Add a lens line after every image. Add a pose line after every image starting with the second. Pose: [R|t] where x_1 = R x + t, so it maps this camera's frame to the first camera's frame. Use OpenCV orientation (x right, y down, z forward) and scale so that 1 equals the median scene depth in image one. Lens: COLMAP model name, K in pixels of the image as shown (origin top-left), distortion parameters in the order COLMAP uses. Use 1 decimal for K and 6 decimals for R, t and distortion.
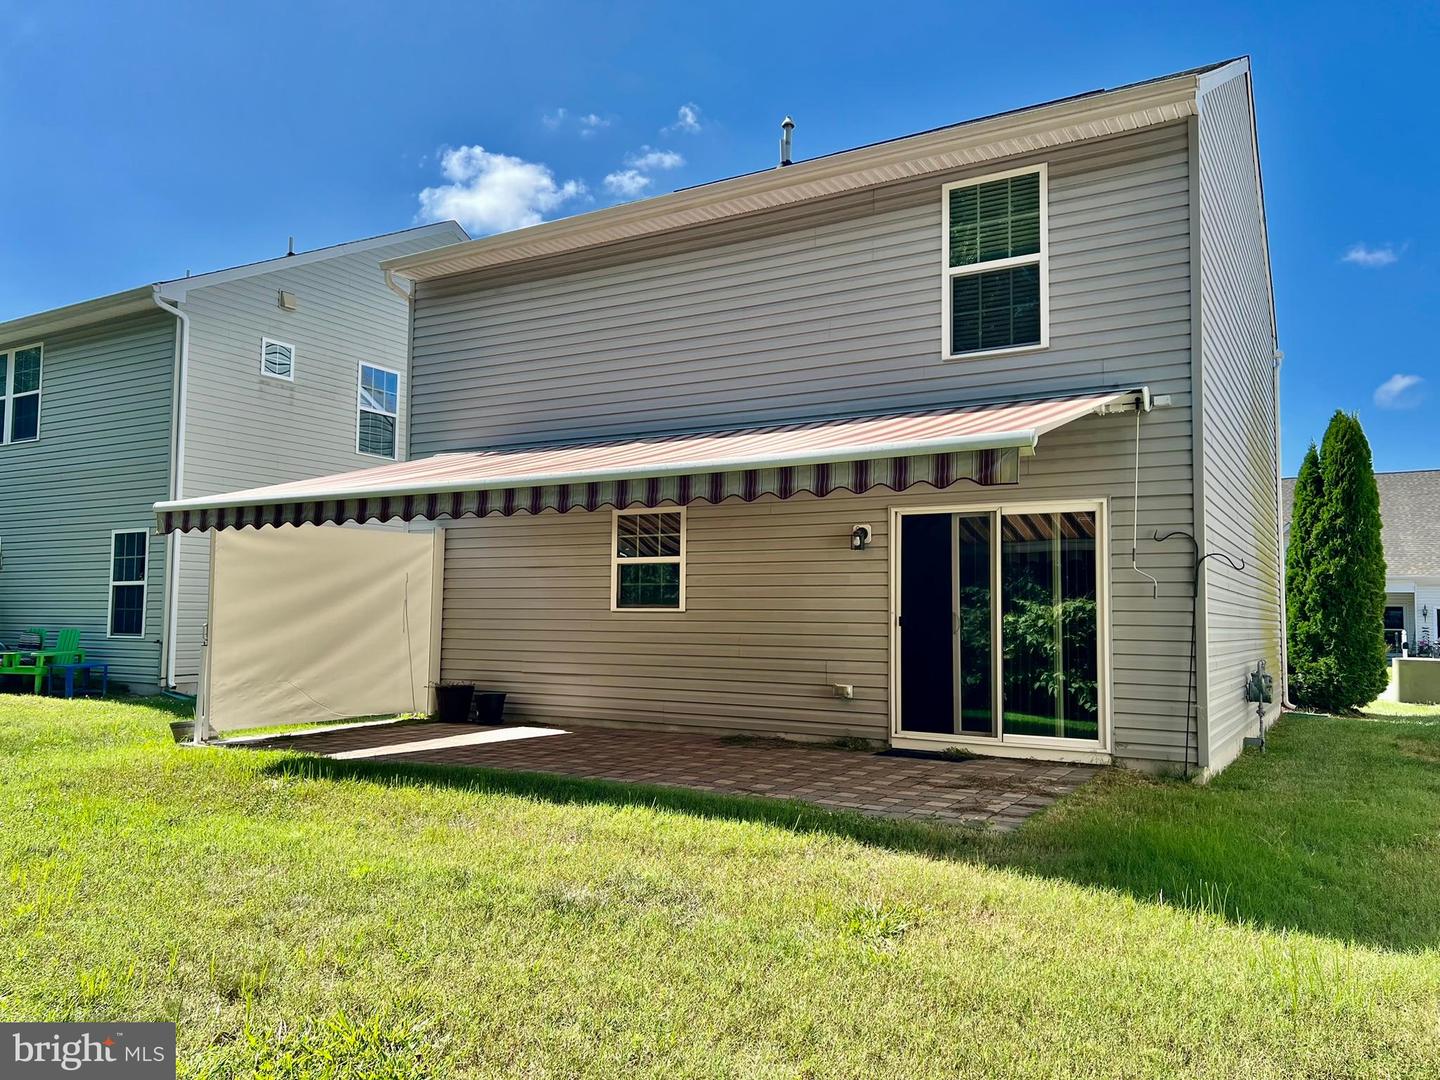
lens RADIAL K [[1074.4, 0, 687.0], [0, 1074.4, 545.9], [0, 0, 1]] dist [0.047906, -0.056398]
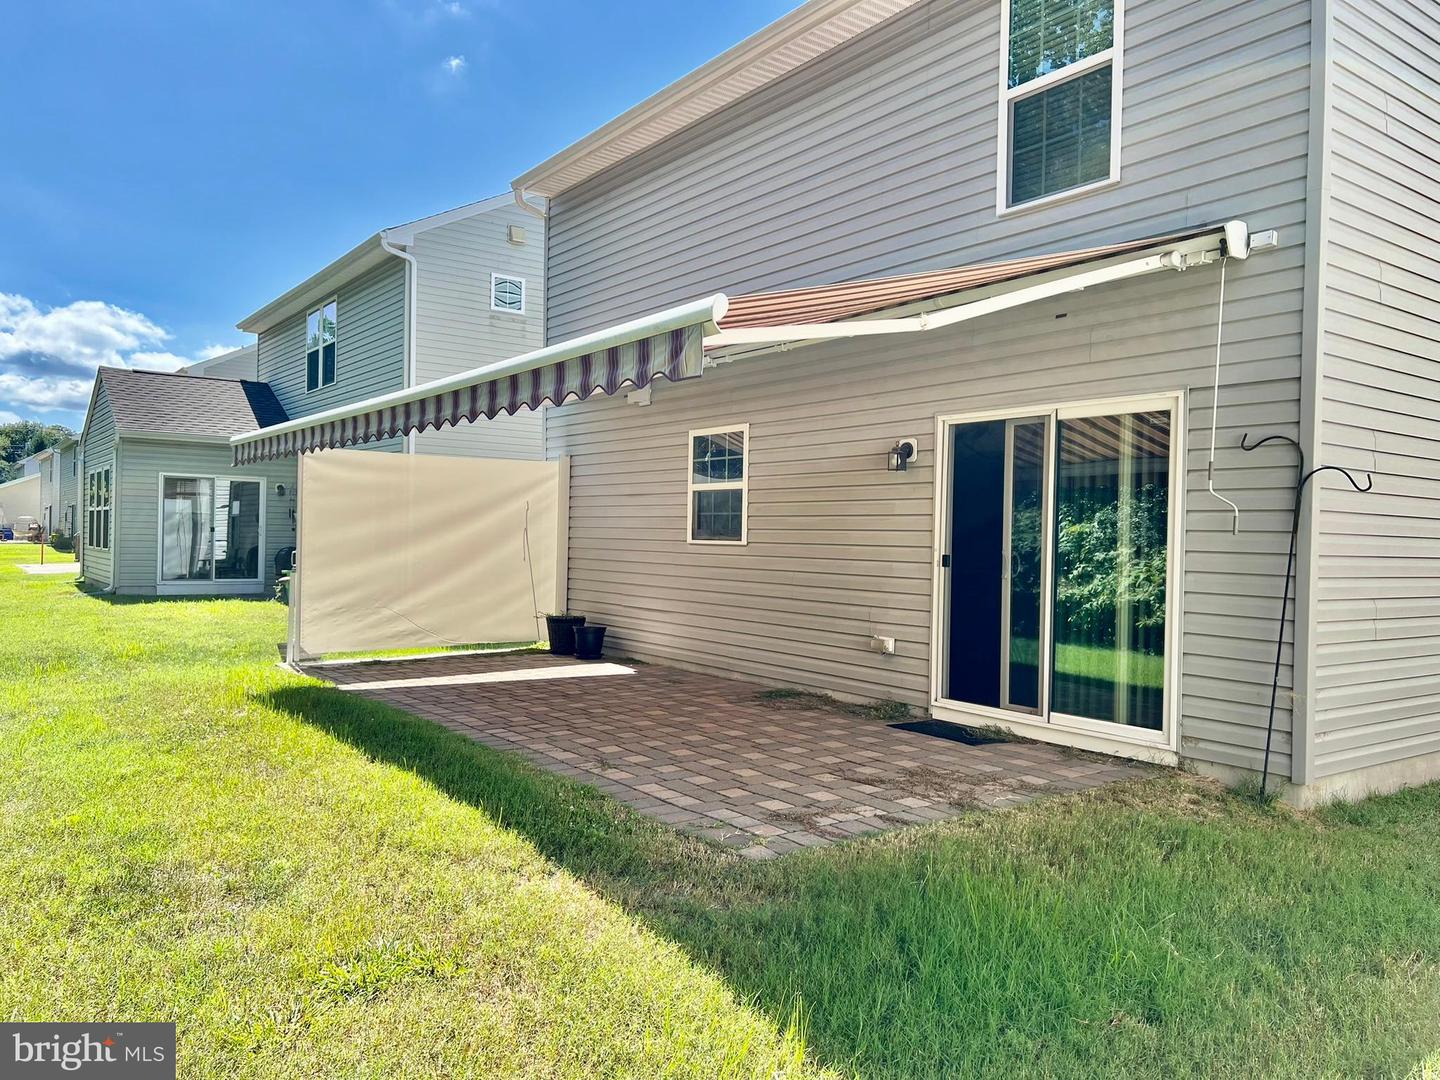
lens RADIAL K [[1074.4, 0, 716.7], [0, 1074.4, 538.3], [0, 0, 1]] dist [0.047906, -0.056398]
pose [[0.912155, 0.007710, -0.409773, 0.369547], [0.018582, 0.998017, 0.060143, 0.003389], [0.409424, -0.062475, 0.910203, 0.216024]]
